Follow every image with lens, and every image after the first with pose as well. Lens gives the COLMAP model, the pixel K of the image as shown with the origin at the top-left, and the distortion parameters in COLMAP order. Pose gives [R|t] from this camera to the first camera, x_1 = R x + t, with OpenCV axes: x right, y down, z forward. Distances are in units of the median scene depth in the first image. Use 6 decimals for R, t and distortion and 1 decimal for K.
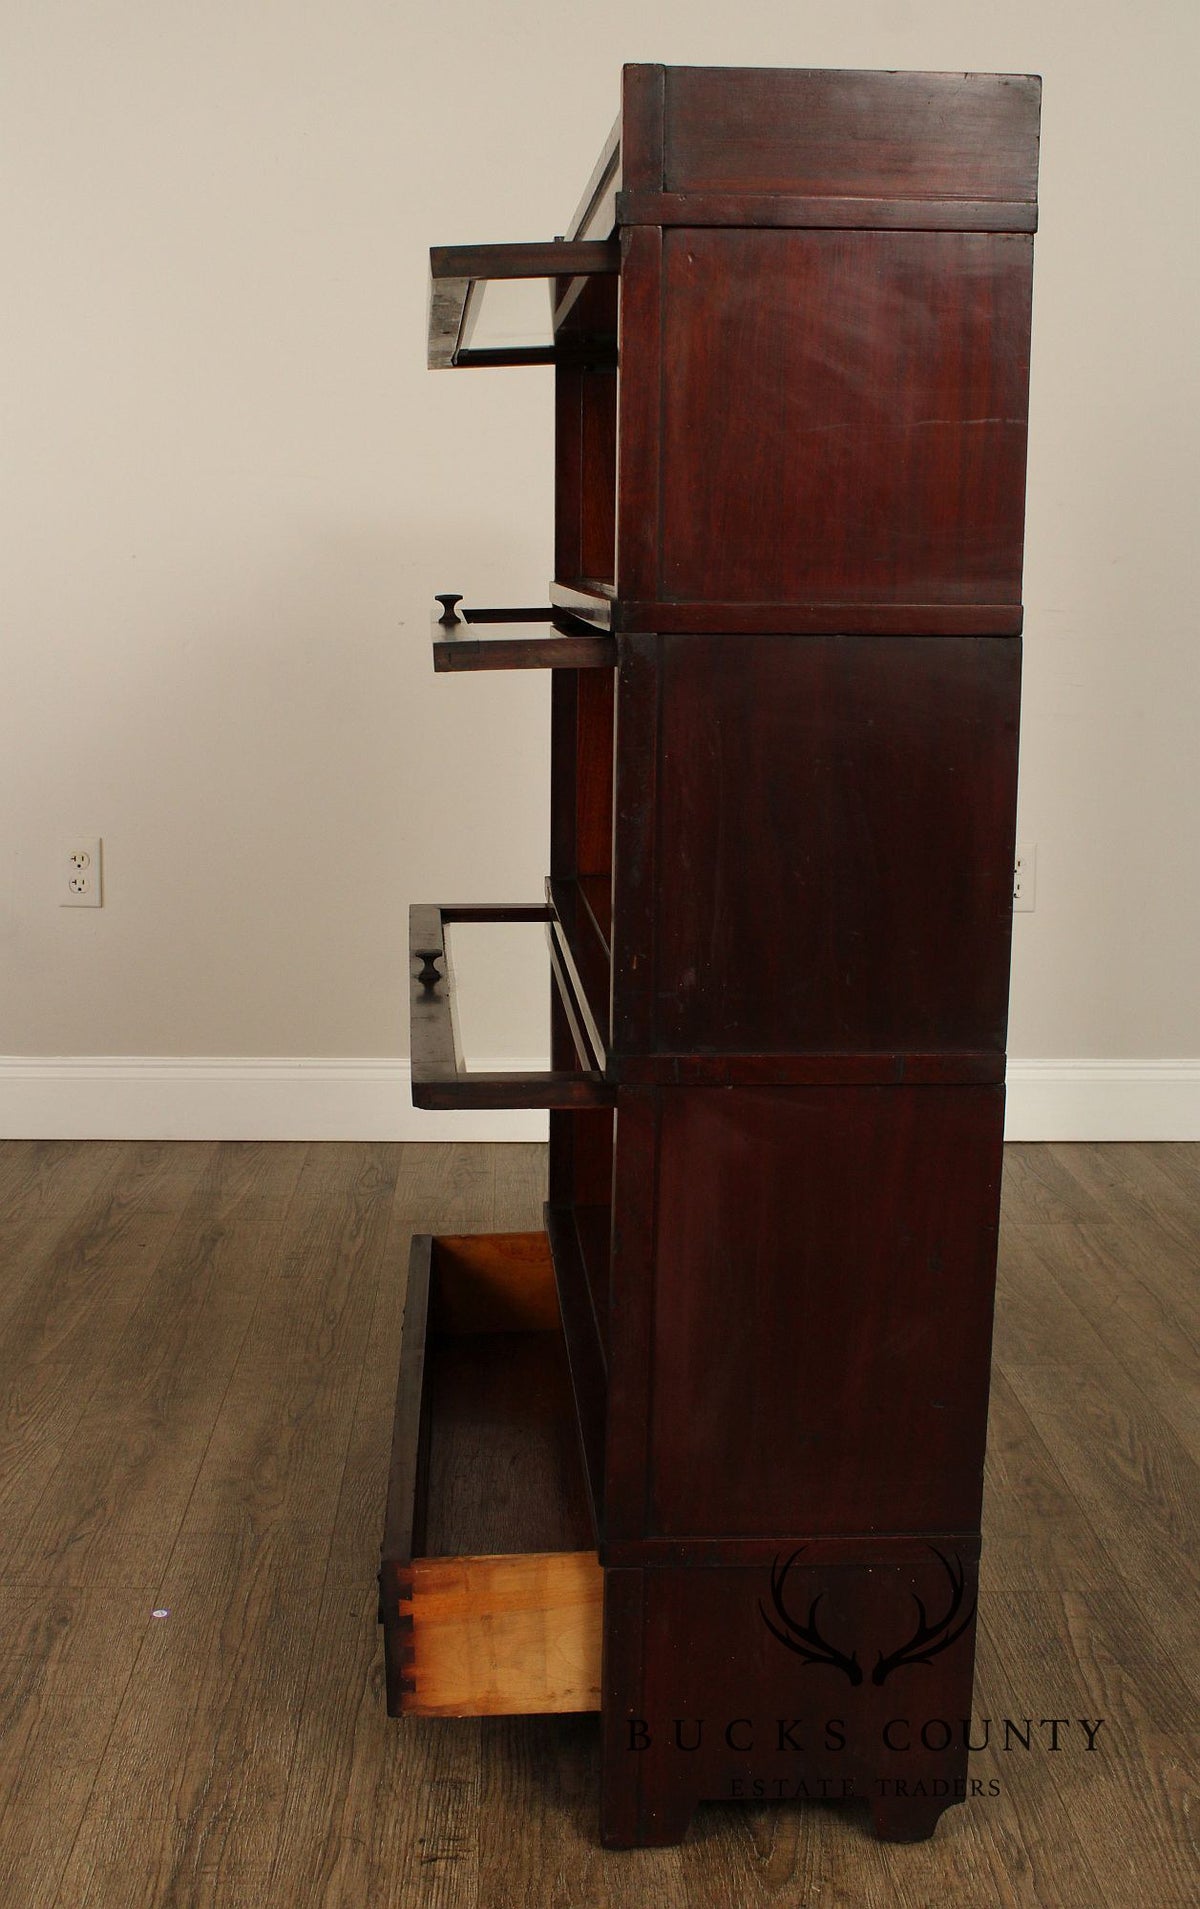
lens RADIAL K [[1990.2, 0, 553.9], [0, 1990.2, 982.7], [0, 0, 1]] dist [-0.064951, 0.000000]
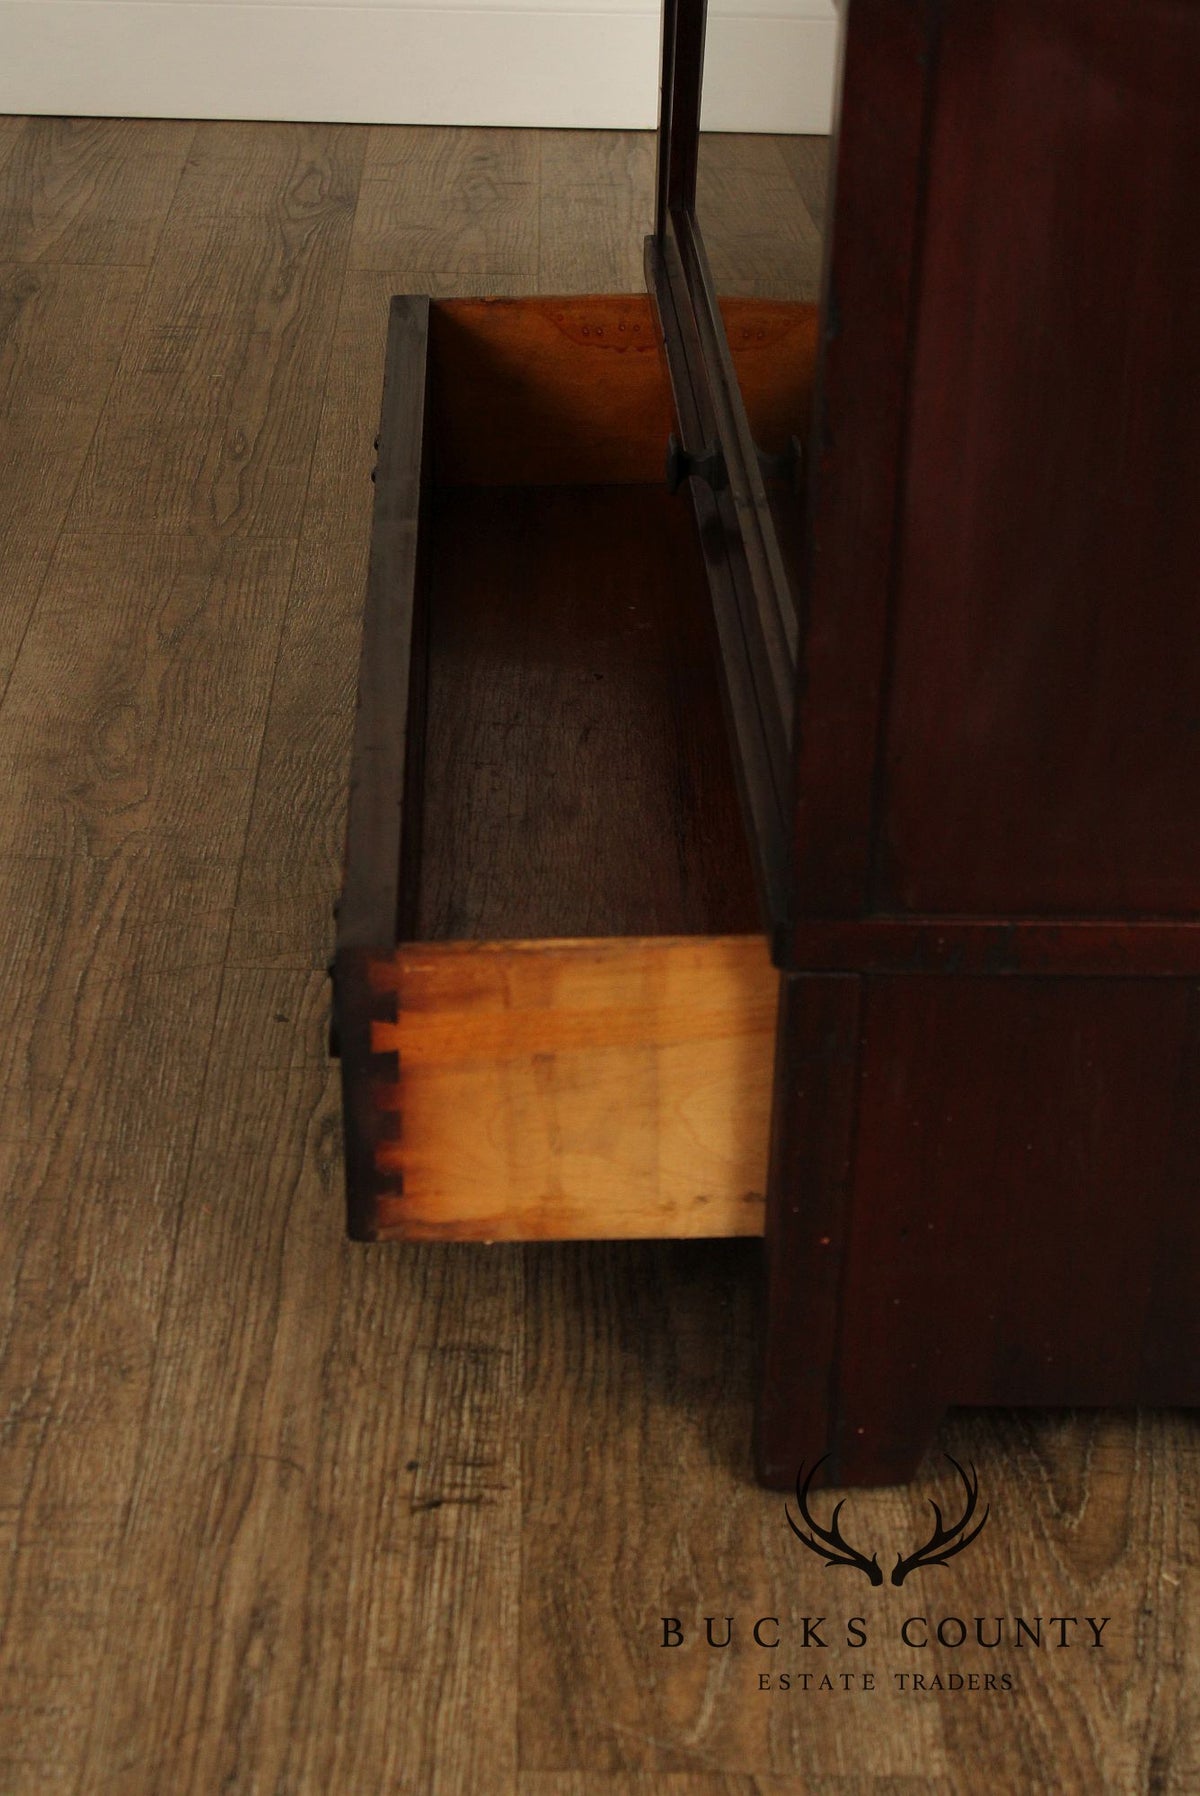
lens RADIAL K [[3593.2, 0, 588.6], [0, 3593.2, 893.3], [0, 0, 1]] dist [0.026699, 0.000000]
pose [[0.999698, 0.021692, -0.011575, -0.012083], [-0.017494, 0.958335, 0.285110, 0.017104], [0.017277, -0.284821, 0.958425, 0.122674]]
